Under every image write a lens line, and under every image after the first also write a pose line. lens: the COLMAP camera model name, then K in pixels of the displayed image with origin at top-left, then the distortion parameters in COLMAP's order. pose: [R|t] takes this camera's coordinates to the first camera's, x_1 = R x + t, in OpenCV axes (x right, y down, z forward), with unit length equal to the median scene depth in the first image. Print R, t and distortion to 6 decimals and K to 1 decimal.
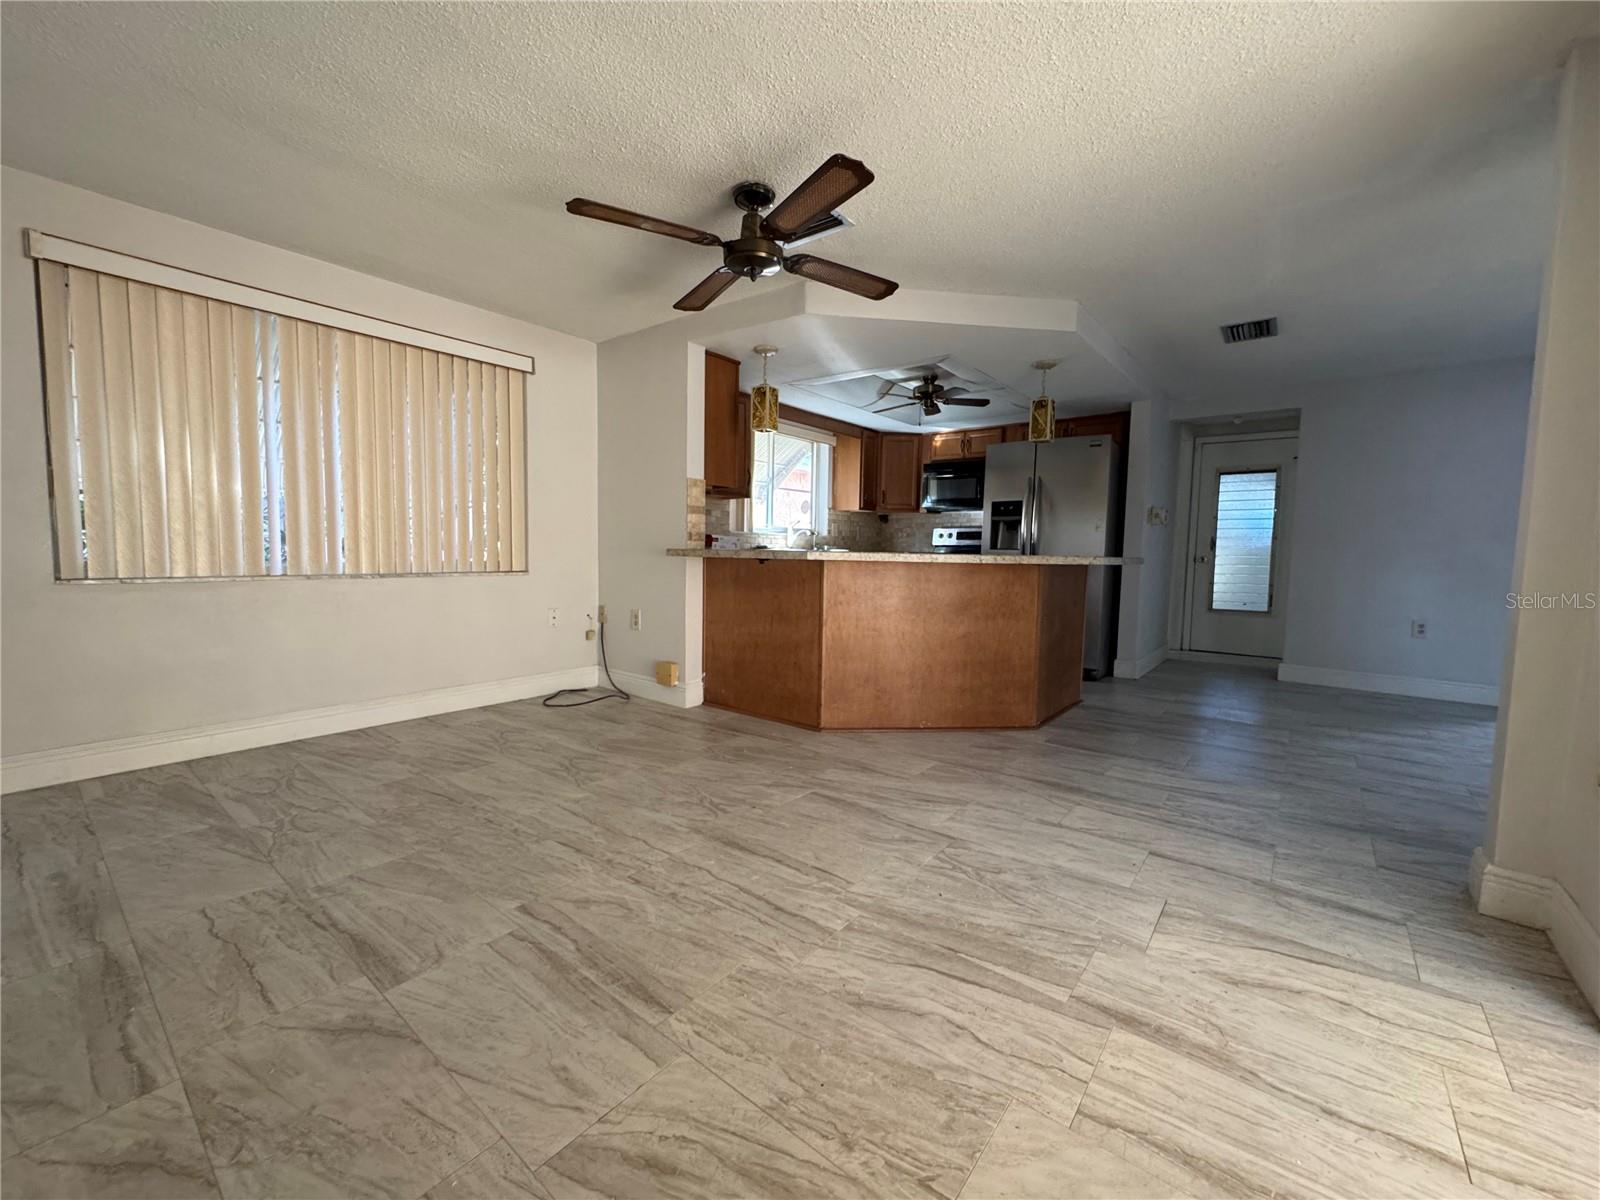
lens RADIAL K [[644.5, 0, 797.5], [0, 644.5, 597.9], [0, 0, 1]] dist [-0.007180, 0.001625]
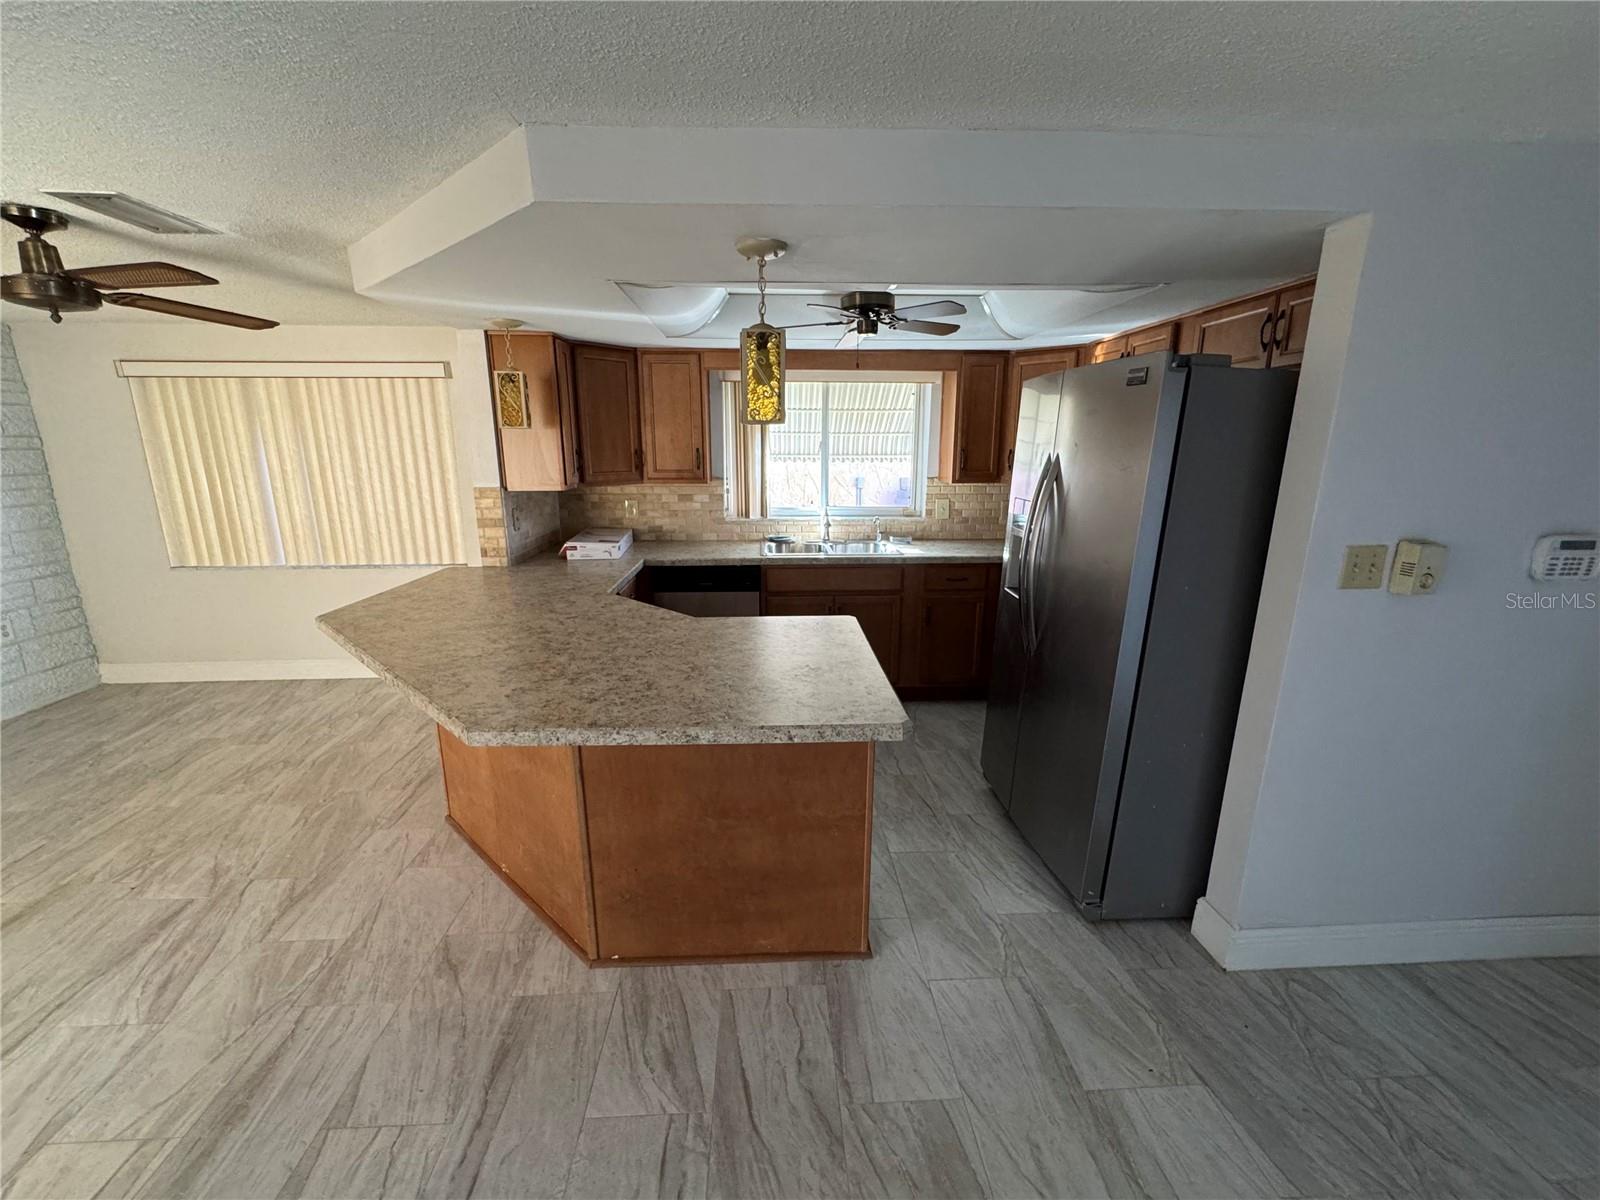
lens RADIAL K [[644.5, 0, 797.7], [0, 644.5, 593.5], [0, 0, 1]] dist [-0.007180, 0.001625]
pose [[0.663073, 0.152911, -0.732770, 0.510451], [-0.046269, 0.985414, 0.163763, -0.132811], [0.747123, -0.074682, 0.660477, 0.466875]]
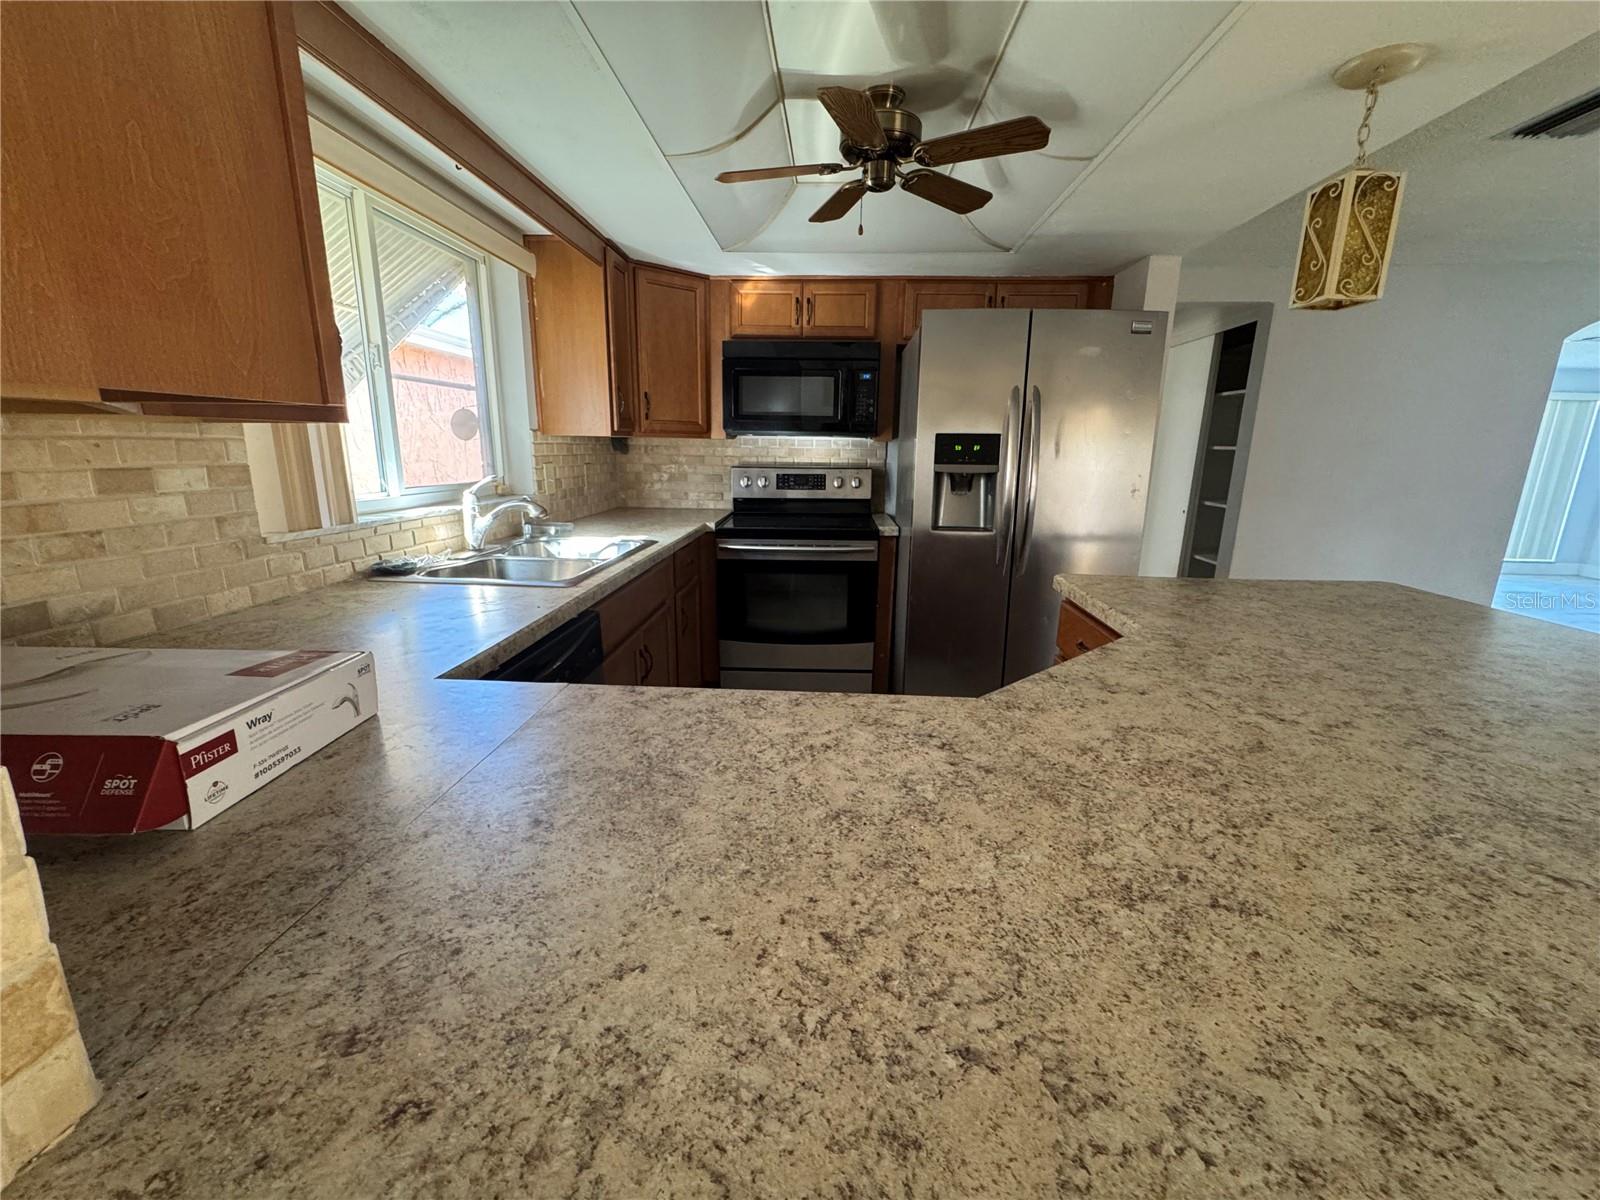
lens RADIAL K [[644.5, 0, 799.8], [0, 644.5, 594.6], [0, 0, 1]] dist [-0.007180, 0.001625]
pose [[0.816635, -0.136319, 0.560824, -0.067478], [0.044966, 0.983780, 0.173649, -0.104849], [-0.575400, -0.116590, 0.809520, 0.575386]]
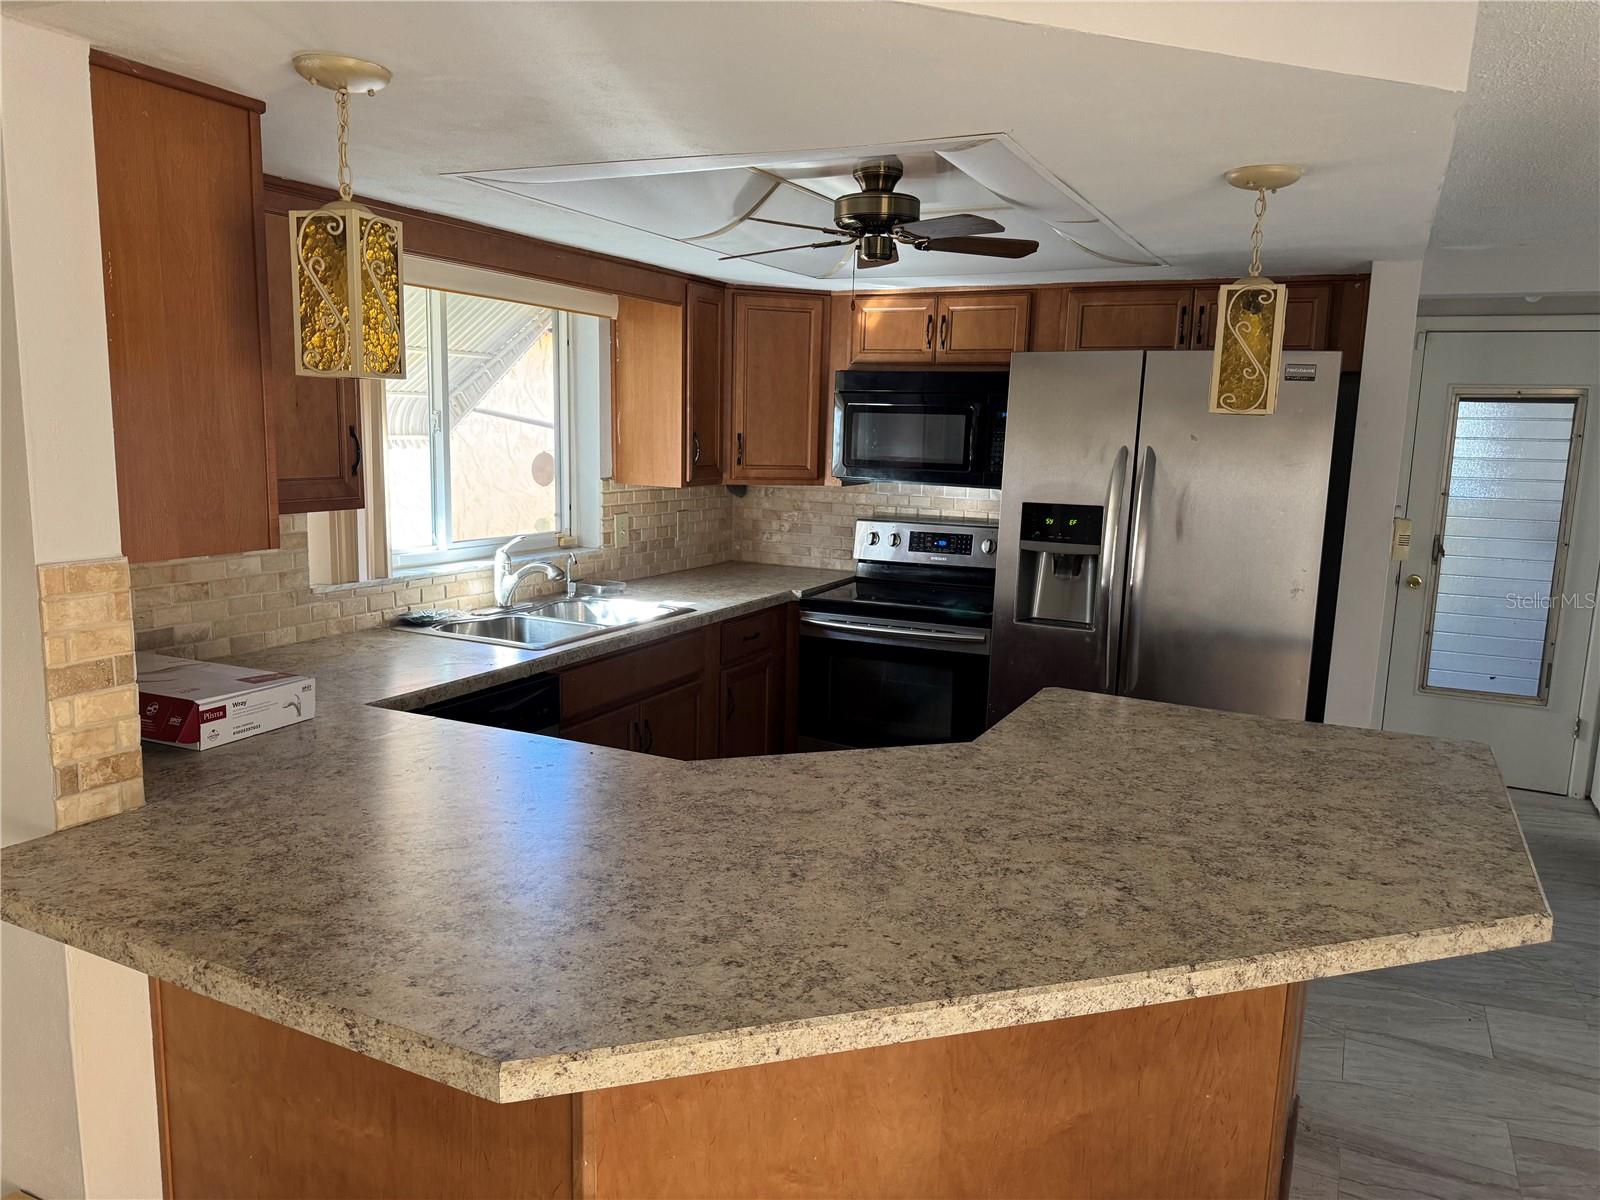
lens RADIAL K [[1133.6, 0, 803.5], [0, 1133.6, 599.3], [0, 0, 1]] dist [0.054629, -0.062895]
pose [[0.976441, -0.024388, 0.214404, 0.018217], [0.006247, 0.996371, 0.084889, -0.132977], [-0.215696, -0.081549, 0.973049, 0.310463]]
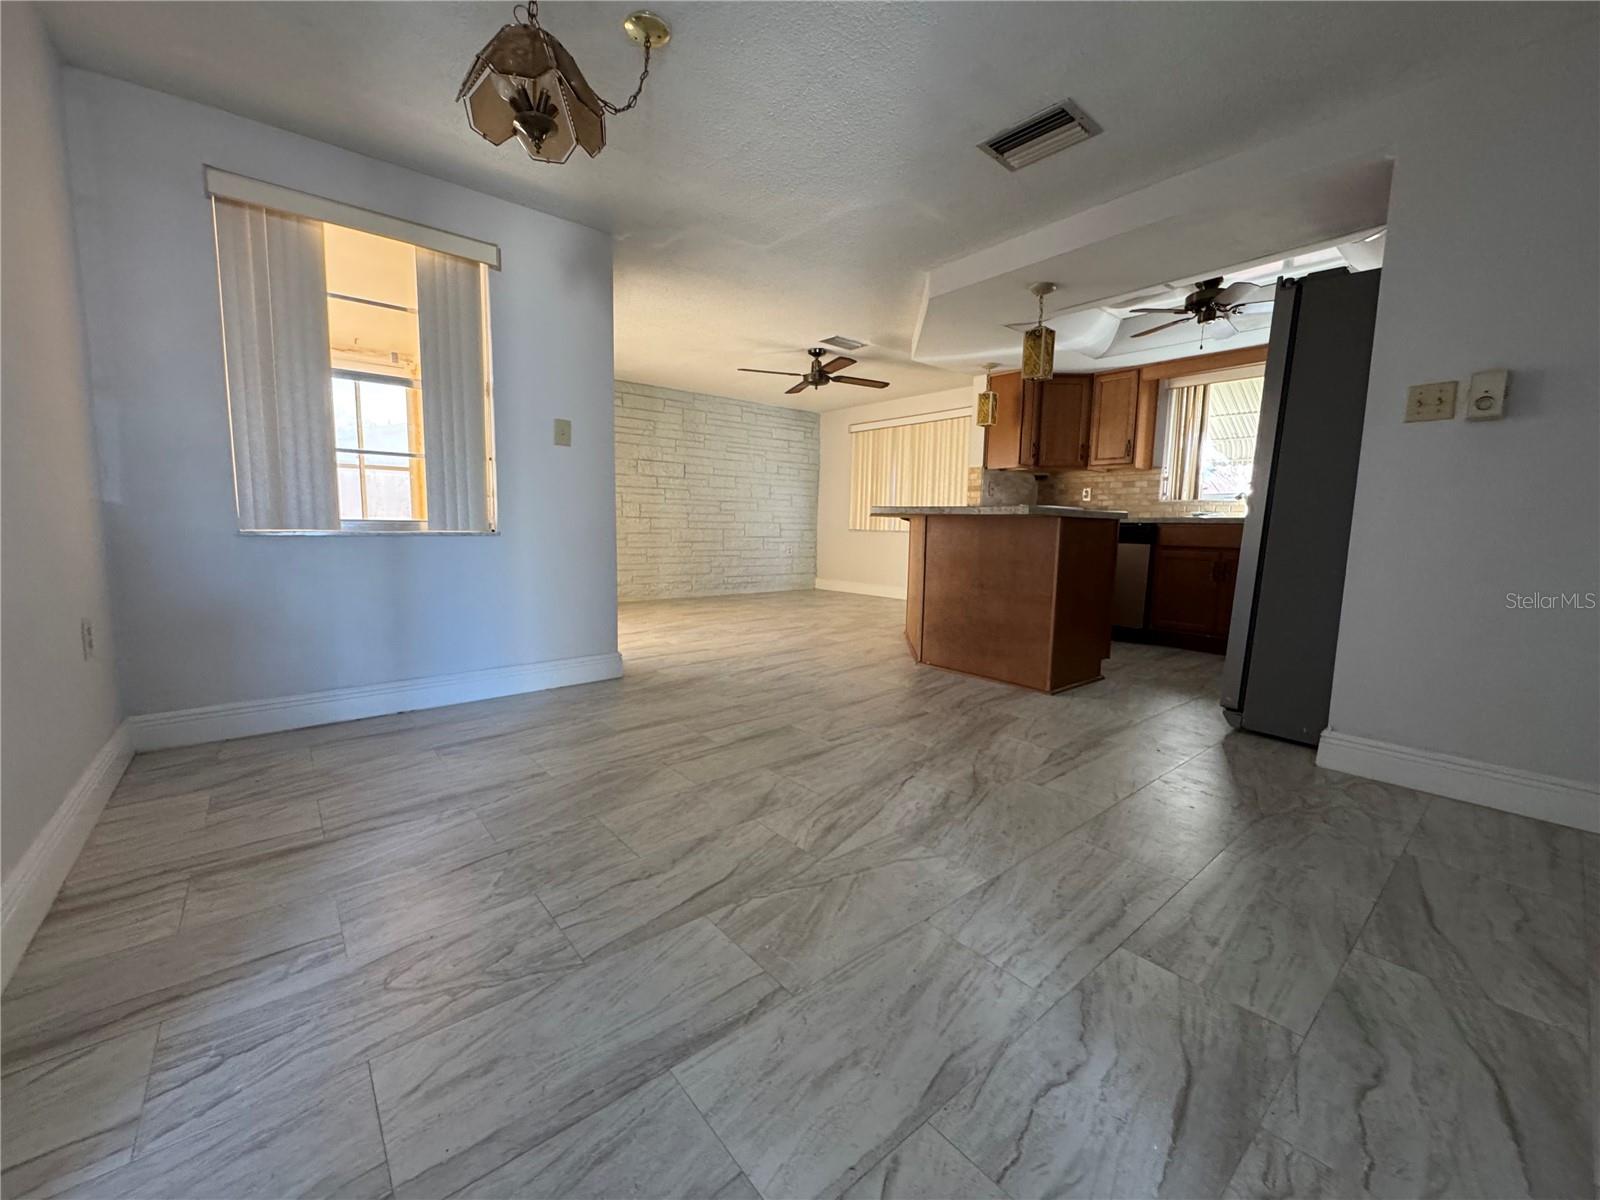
lens RADIAL K [[644.5, 0, 784.2], [0, 644.5, 600.9], [0, 0, 1]] dist [-0.007180, 0.001625]
pose [[-0.223908, 0.088944, -0.970543, 0.903721], [-0.102131, 0.988203, 0.114125, -0.003321], [0.969244, 0.124676, -0.212182, 0.596484]]
